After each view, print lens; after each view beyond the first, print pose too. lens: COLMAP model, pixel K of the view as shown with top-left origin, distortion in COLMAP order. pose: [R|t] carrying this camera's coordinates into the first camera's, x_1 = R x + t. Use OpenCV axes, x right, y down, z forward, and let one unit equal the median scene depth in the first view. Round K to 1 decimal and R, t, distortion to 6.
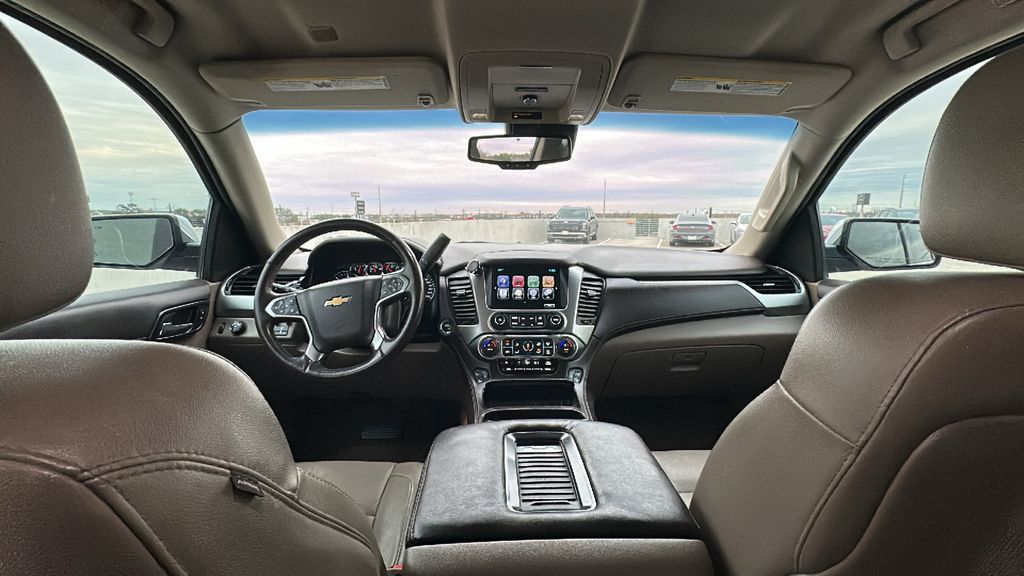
lens RADIAL K [[853.5, 0, 512.9], [0, 853.5, 281.4], [0, 0, 1]] dist [0.074942, -0.014374]
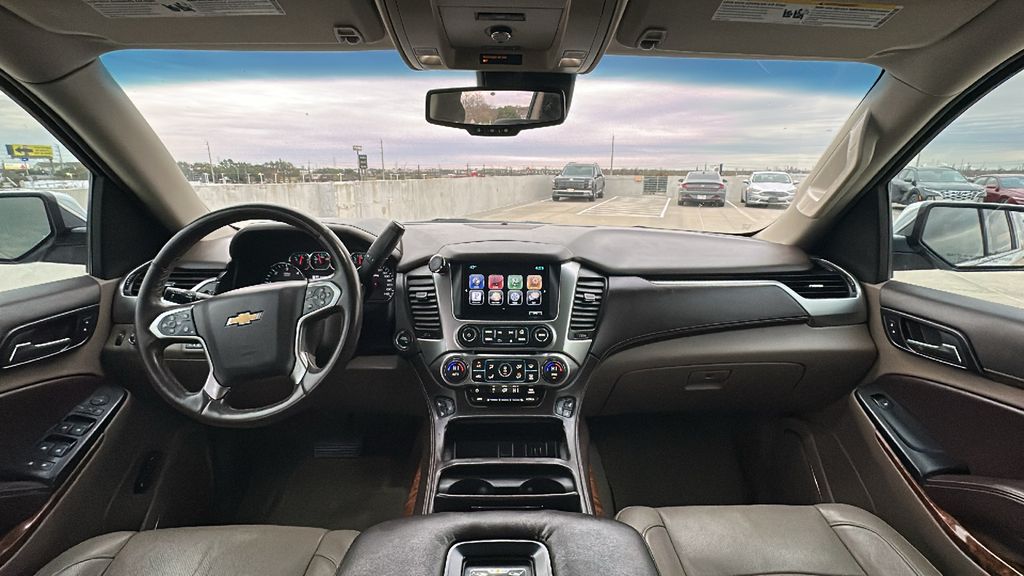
lens RADIAL K [[746.5, 0, 511.8], [0, 746.5, 325.3], [0, 0, 1]] dist [0.027621, -0.003510]
pose [[0.999665, 0.011807, -0.023053, 0.037408], [-0.008452, 0.990038, 0.140549, -0.057104], [0.024482, -0.140307, 0.989805, 0.321442]]
